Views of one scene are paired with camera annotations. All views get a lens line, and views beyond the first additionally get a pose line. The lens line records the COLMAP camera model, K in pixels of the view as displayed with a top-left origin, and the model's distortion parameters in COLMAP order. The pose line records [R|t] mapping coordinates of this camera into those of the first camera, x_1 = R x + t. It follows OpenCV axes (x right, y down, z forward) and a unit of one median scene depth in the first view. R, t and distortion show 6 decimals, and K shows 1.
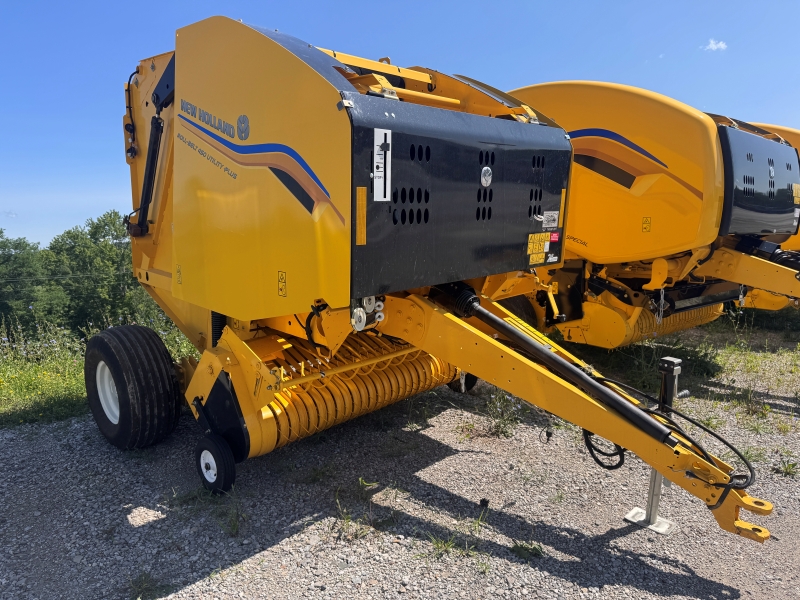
lens RADIAL K [[564.8, 0, 402.6], [0, 564.8, 304.2], [0, 0, 1]] dist [0.018638, -0.022156]
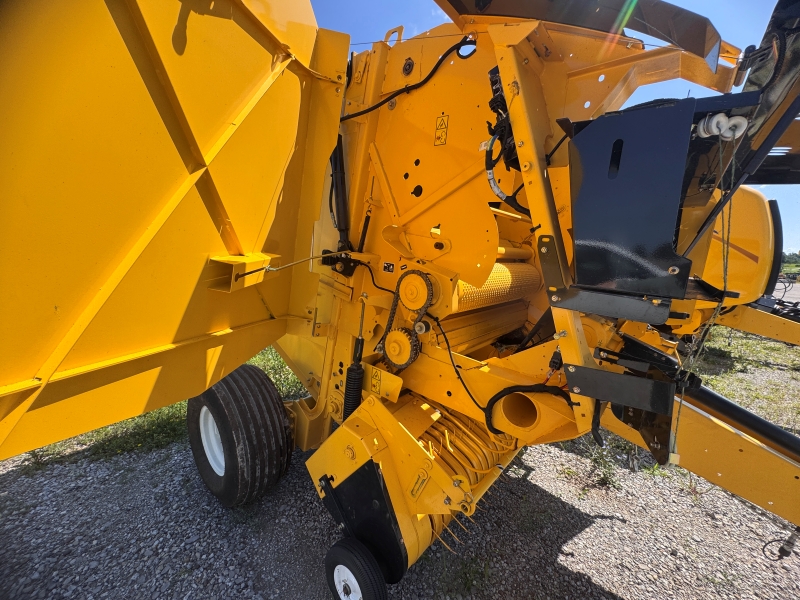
lens RADIAL K [[327.5, 0, 402.5], [0, 327.5, 302.9], [0, 0, 1]] dist [0.000763, 0.000245]
pose [[0.997457, 0.045827, 0.054584, -0.295060], [-0.045158, 0.998890, -0.013429, -0.086026], [-0.055138, 0.010930, 0.998419, 0.529544]]
